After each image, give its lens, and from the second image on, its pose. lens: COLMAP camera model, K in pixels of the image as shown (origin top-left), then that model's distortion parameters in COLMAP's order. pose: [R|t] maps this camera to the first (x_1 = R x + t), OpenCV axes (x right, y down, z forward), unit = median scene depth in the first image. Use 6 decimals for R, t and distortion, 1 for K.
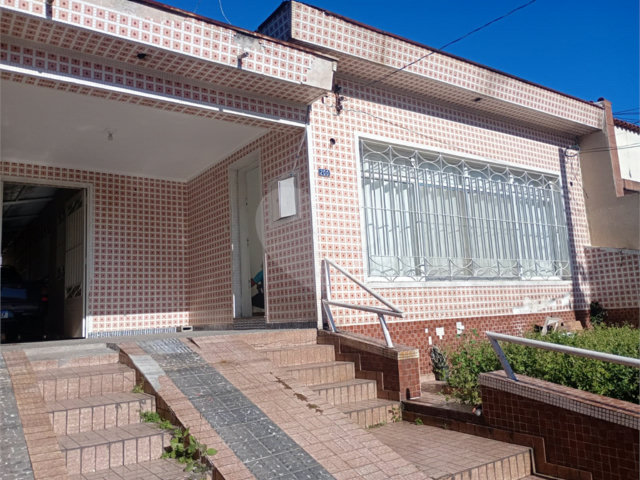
lens RADIAL K [[532.4, 0, 320.6], [0, 532.4, 241.2], [0, 0, 1]] dist [-0.000267, -0.008265]
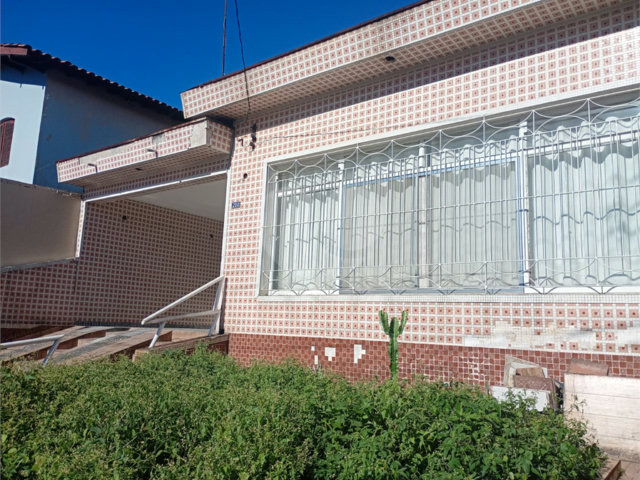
lens RADIAL K [[532.4, 0, 320.6], [0, 532.4, 241.2], [0, 0, 1]] dist [-0.000267, -0.008265]
pose [[0.292072, -0.090716, -0.952084, 1.092221], [0.074642, 0.994617, -0.071871, 0.049529], [0.953479, -0.050074, 0.297271, 0.740818]]
